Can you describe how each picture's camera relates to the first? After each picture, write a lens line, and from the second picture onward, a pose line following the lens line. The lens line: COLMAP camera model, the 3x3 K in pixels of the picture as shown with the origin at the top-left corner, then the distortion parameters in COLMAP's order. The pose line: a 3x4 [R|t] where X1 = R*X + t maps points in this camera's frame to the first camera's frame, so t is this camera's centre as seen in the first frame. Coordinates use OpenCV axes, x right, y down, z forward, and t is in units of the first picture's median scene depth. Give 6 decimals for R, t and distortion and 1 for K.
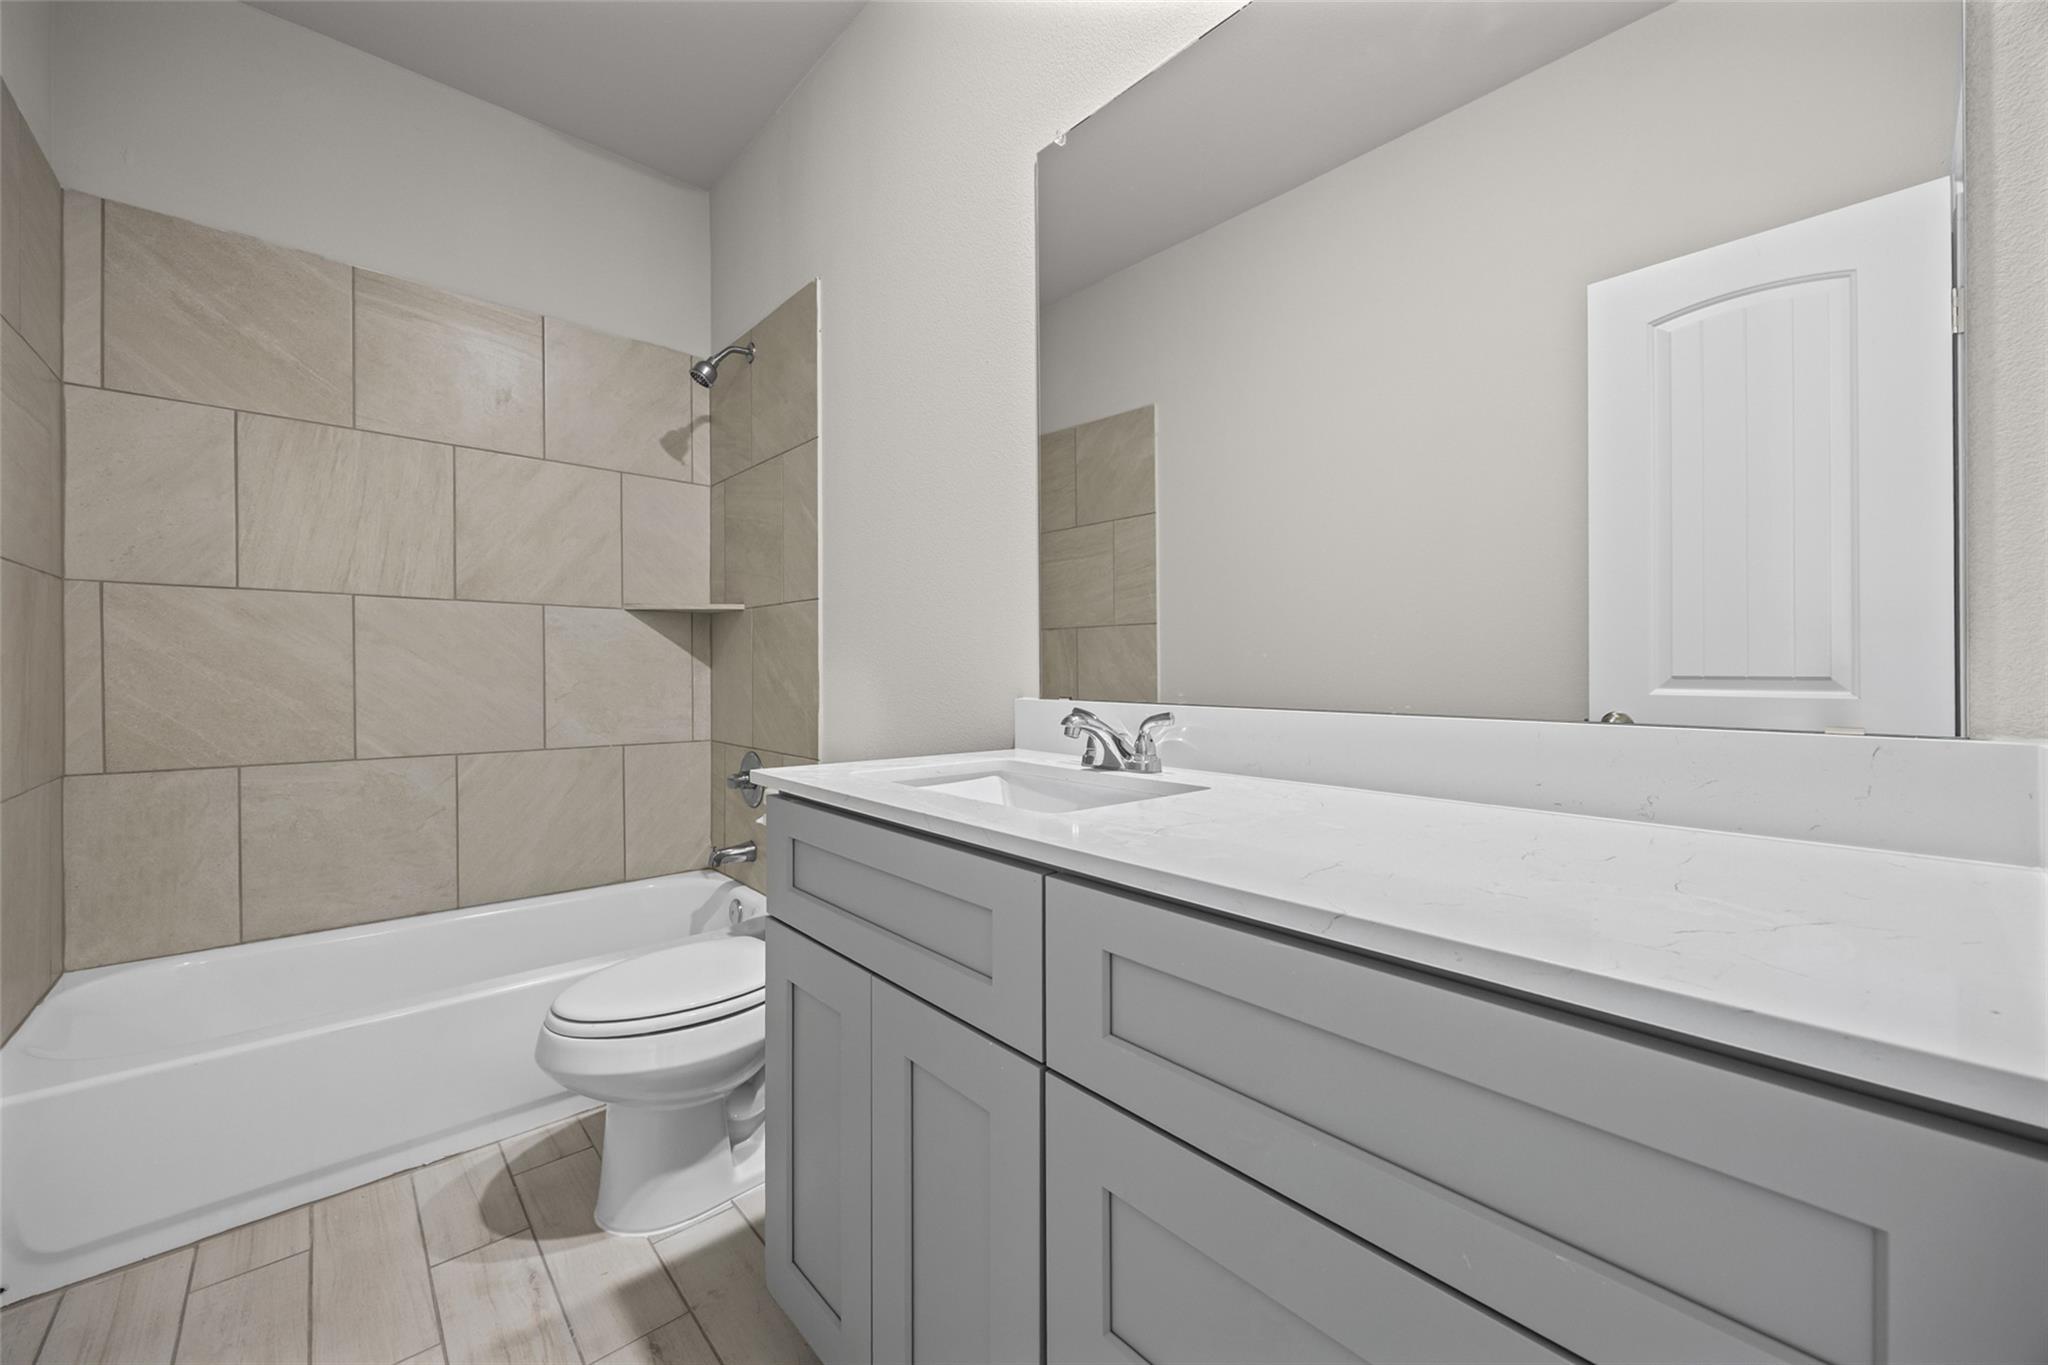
lens RADIAL K [[788.6, 0, 1029.6], [0, 788.6, 676.8], [0, 0, 1]] dist [0.002786, 0.000179]
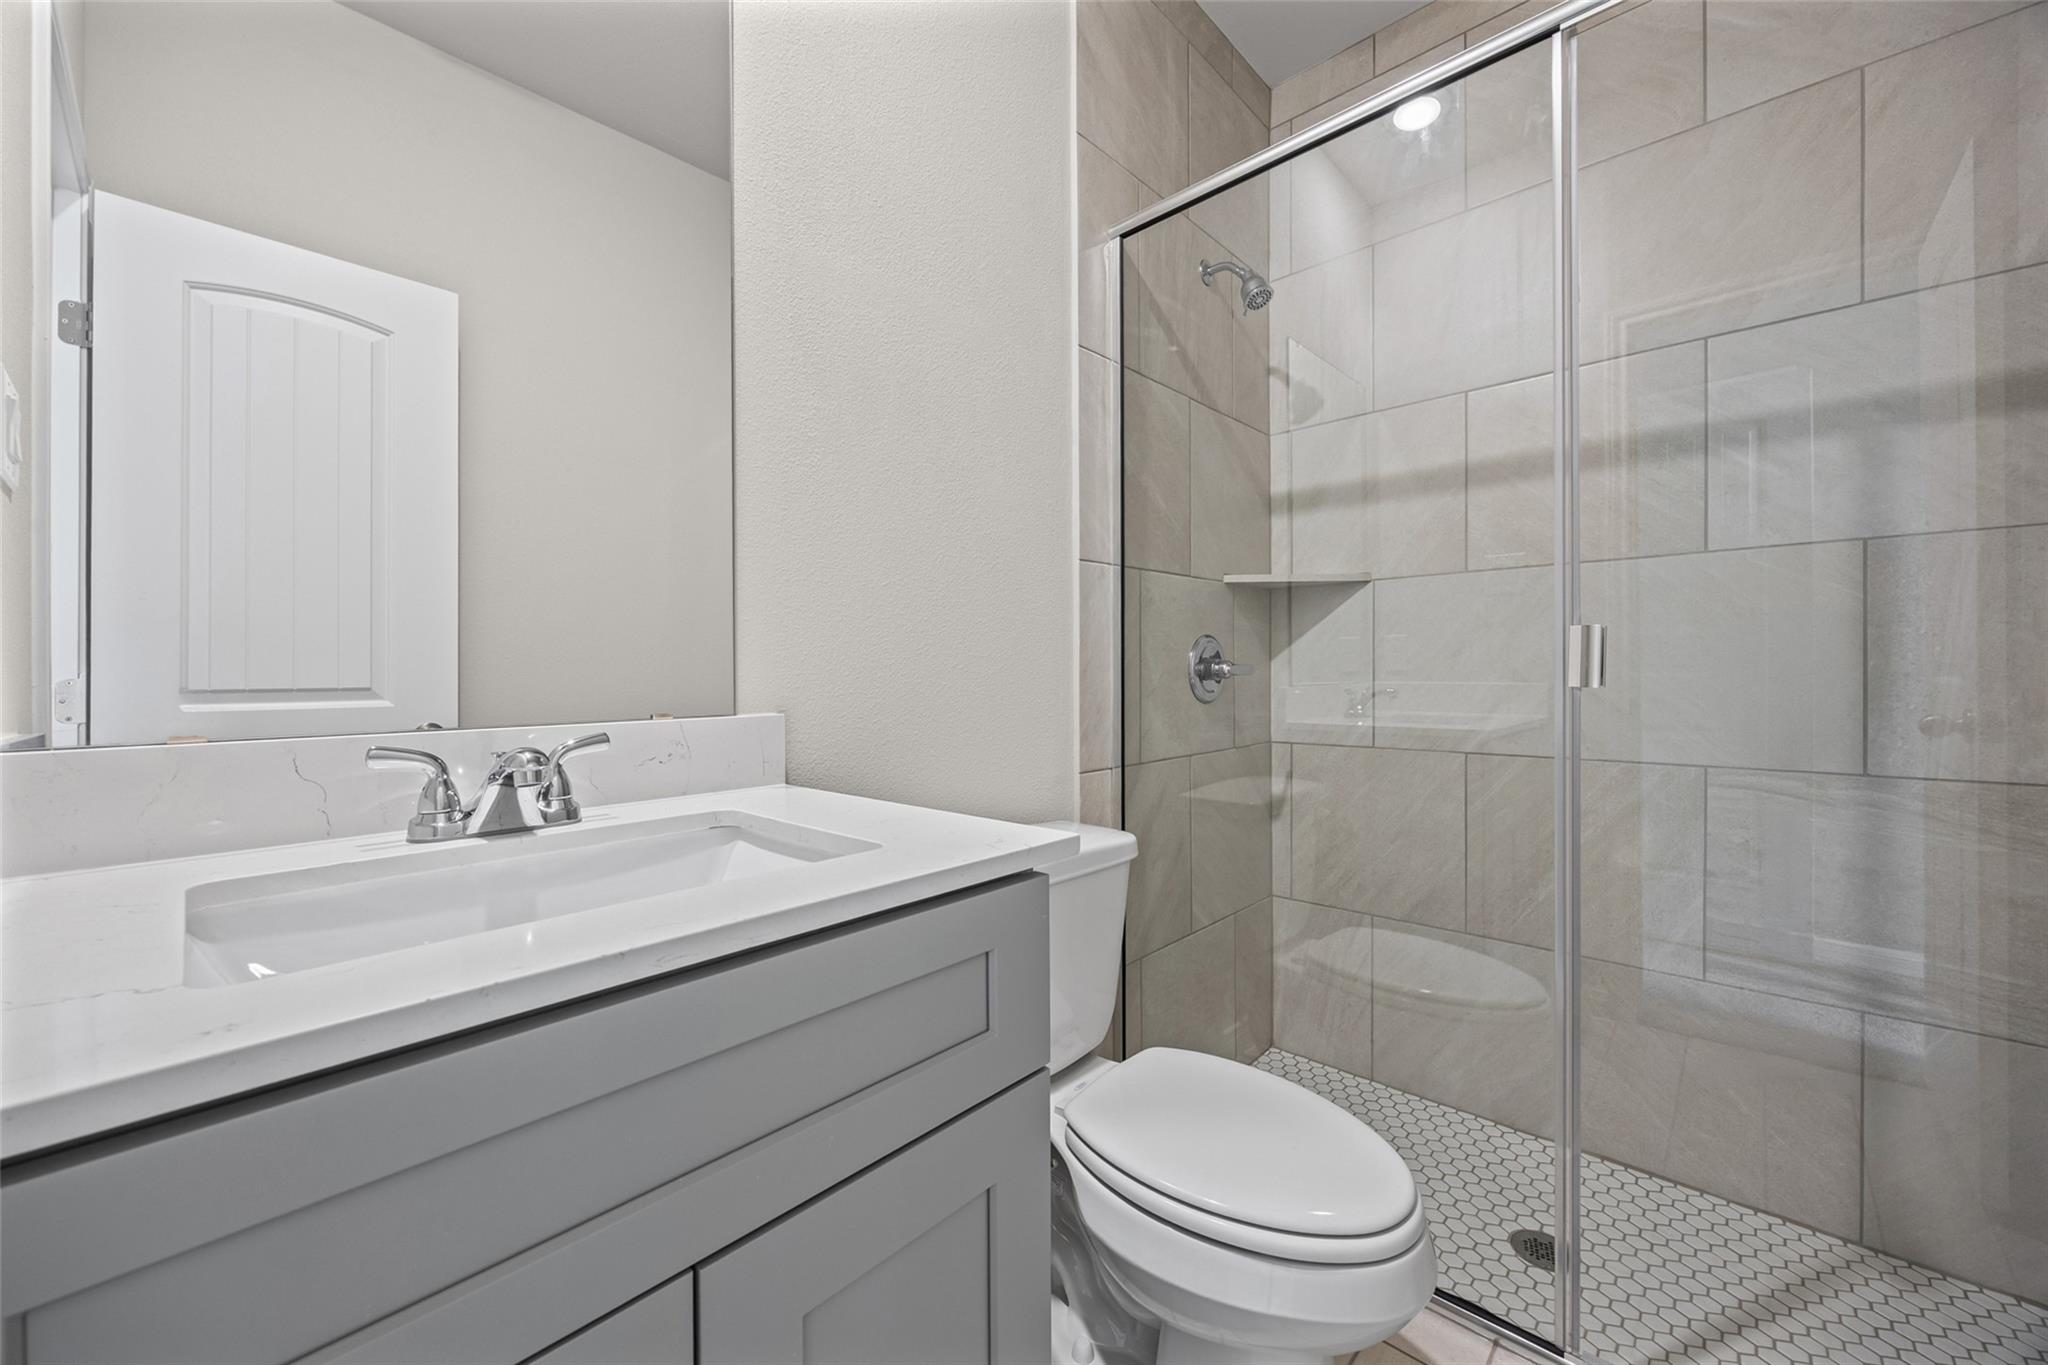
lens RADIAL K [[788.6, 0, 1023.1], [0, 788.6, 669.0], [0, 0, 1]] dist [0.002786, 0.000179]
pose [[-0.074961, 0.005972, 0.997169, -0.530357], [0.022233, 0.999744, -0.004316, -0.001941], [-0.996939, 0.021846, -0.075074, 0.597641]]
